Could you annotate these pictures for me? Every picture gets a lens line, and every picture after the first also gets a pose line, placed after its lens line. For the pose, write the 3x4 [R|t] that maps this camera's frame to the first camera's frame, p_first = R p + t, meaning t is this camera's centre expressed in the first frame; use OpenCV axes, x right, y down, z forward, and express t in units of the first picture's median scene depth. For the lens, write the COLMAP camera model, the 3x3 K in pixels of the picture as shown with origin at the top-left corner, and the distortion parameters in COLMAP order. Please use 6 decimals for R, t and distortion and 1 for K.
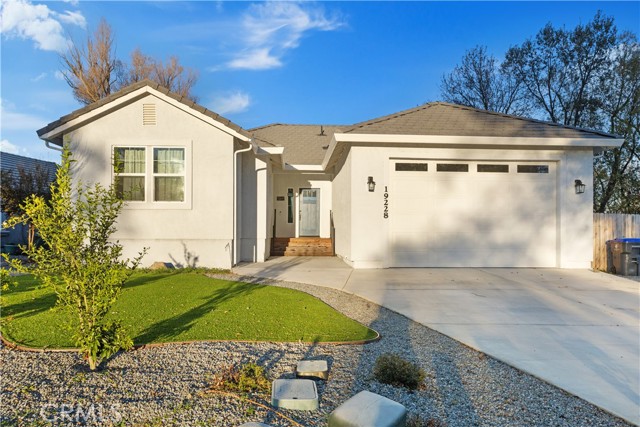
lens RADIAL K [[471.3, 0, 320.0], [0, 471.3, 213.5], [0, 0, 1]] dist [-0.078168, -0.000589]
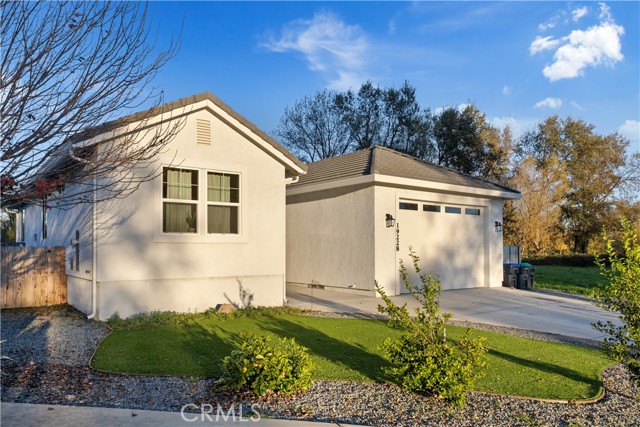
lens RADIAL K [[471.3, 0, 320.0], [0, 471.3, 213.5], [0, 0, 1]] dist [-0.078168, -0.000589]
pose [[0.798999, 0.033415, 0.600403, -0.708558], [-0.014769, 0.999244, -0.035958, -0.035046], [-0.601151, 0.019863, 0.798889, 0.182439]]
